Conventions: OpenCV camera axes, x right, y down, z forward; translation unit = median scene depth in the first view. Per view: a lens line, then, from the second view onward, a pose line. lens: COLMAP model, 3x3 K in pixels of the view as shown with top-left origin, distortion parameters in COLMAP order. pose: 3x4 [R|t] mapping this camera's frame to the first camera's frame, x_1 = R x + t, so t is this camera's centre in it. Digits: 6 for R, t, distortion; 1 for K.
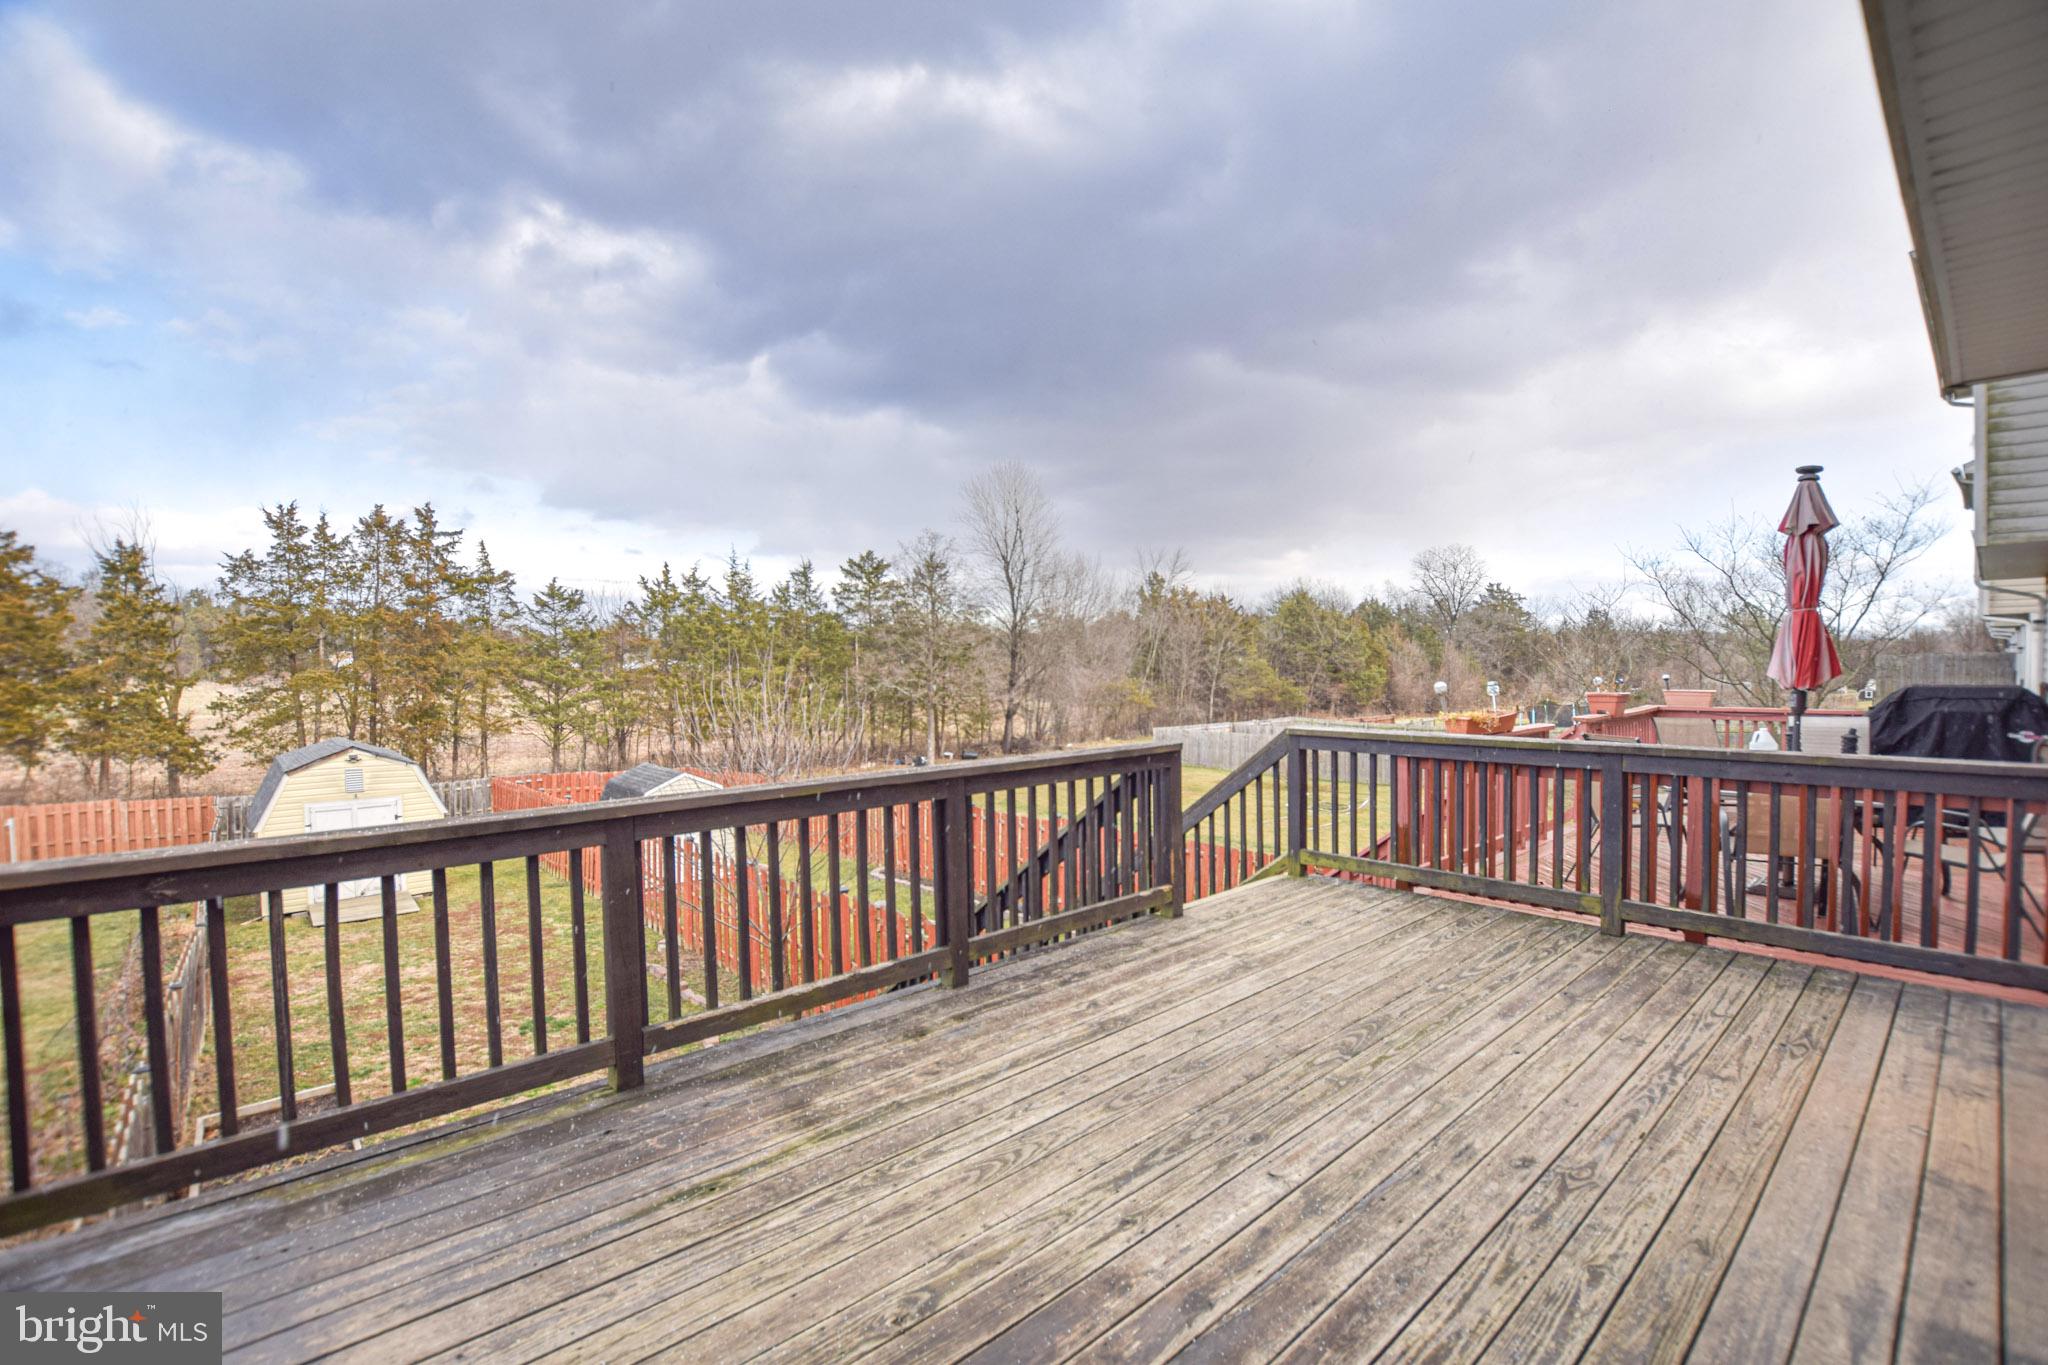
lens RADIAL K [[900.9, 0, 1031.0], [0, 900.9, 683.3], [0, 0, 1]] dist [-0.047541, 0.009888]
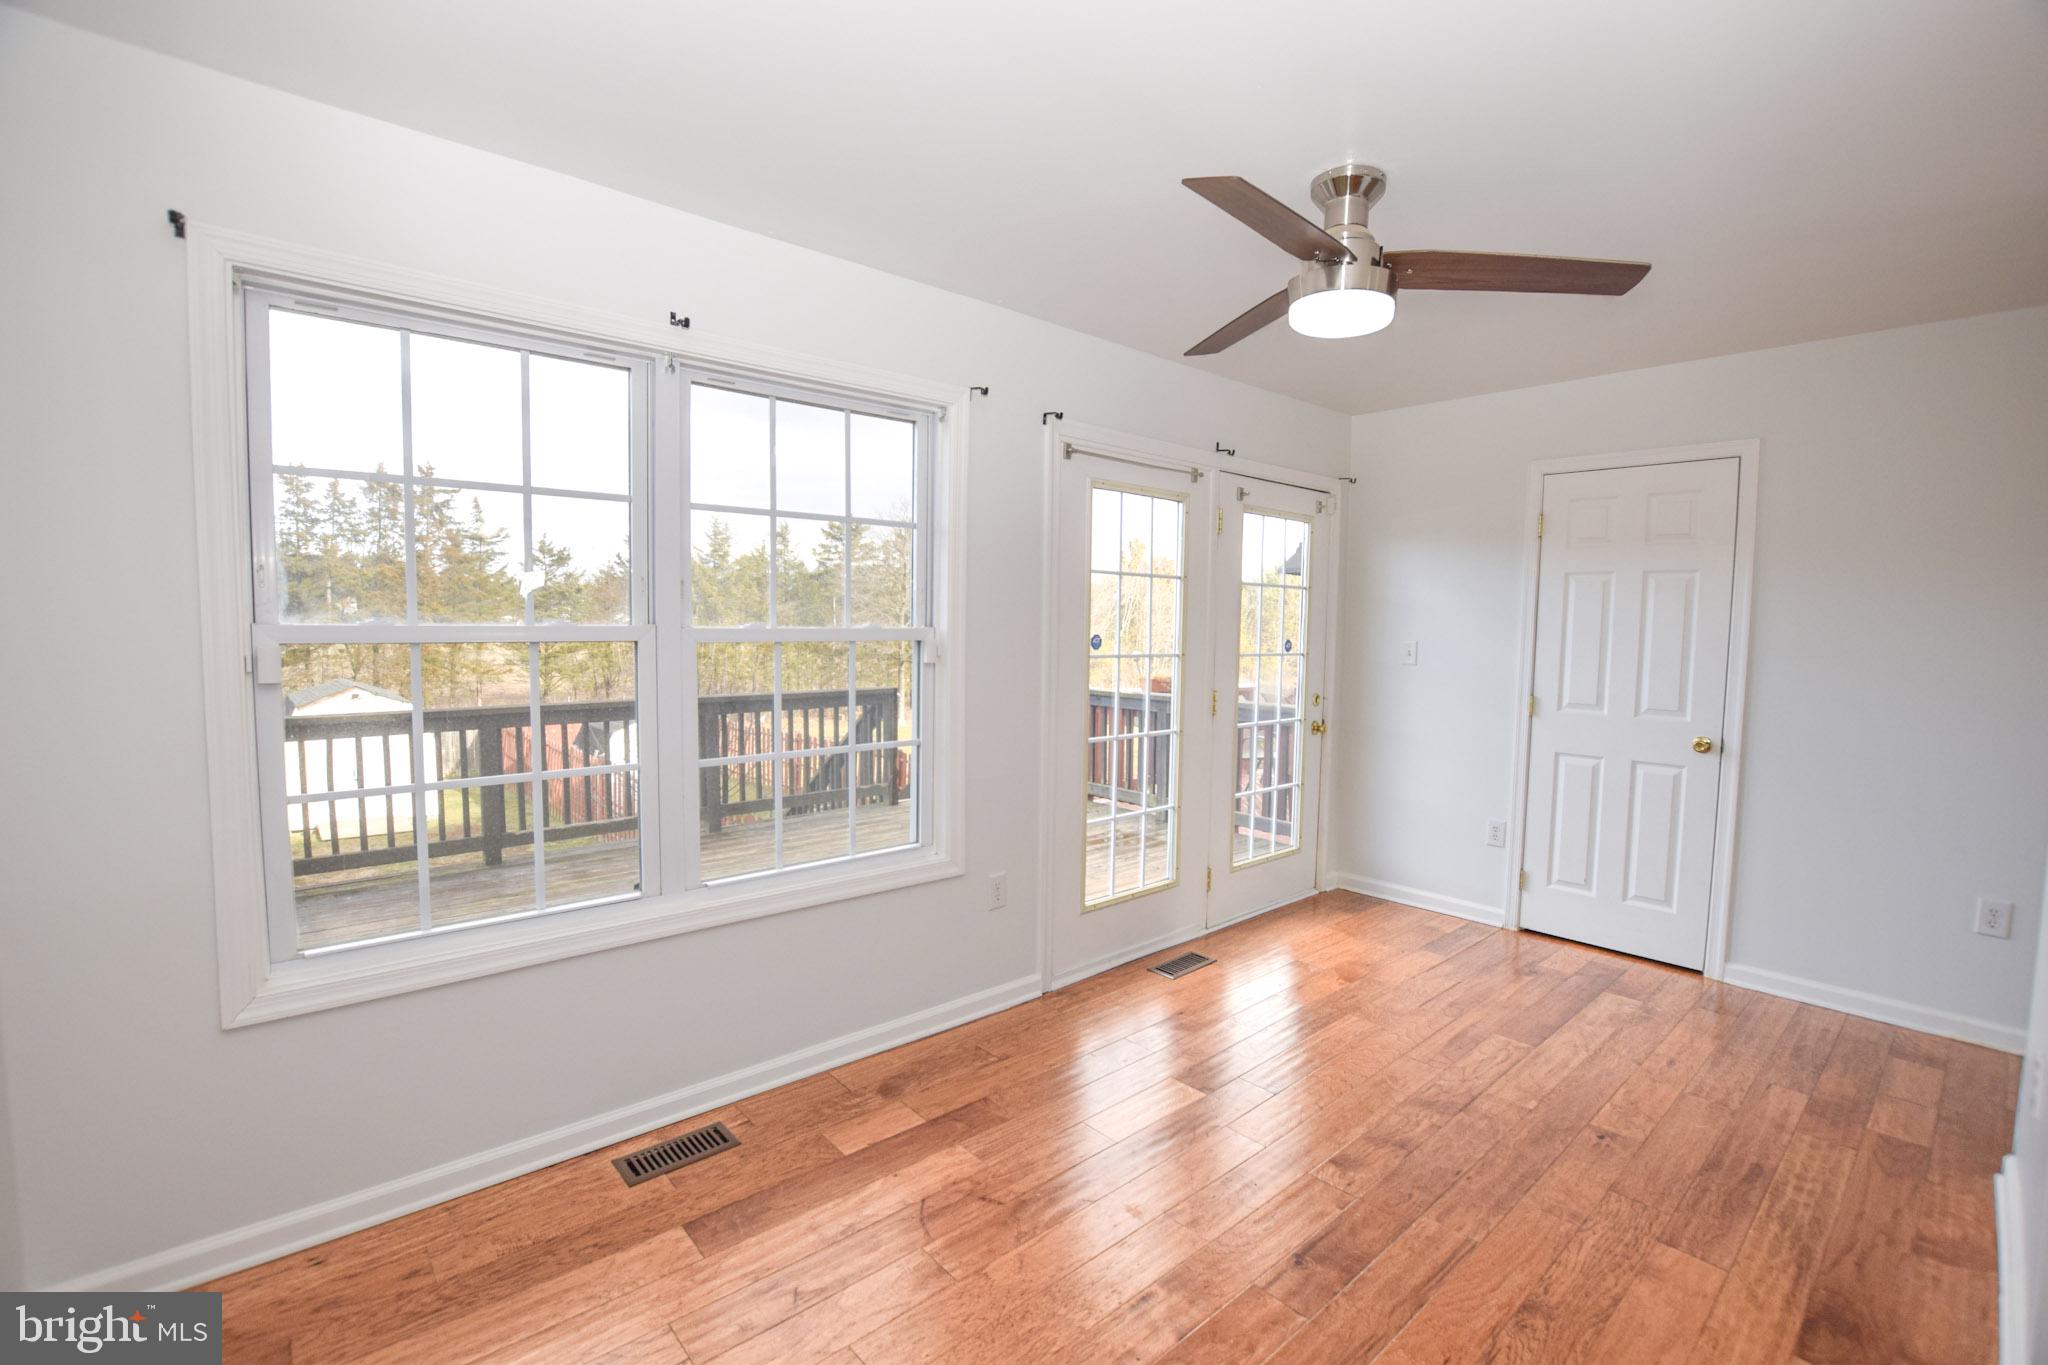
lens RADIAL K [[900.9, 0, 1031.0], [0, 900.9, 683.3], [0, 0, 1]] dist [-0.047541, 0.009888]
pose [[0.999687, 0.024509, -0.004938, 0.063821], [-0.024271, 0.998757, 0.043538, -0.001624], [0.005999, -0.043405, 0.999040, -0.077424]]
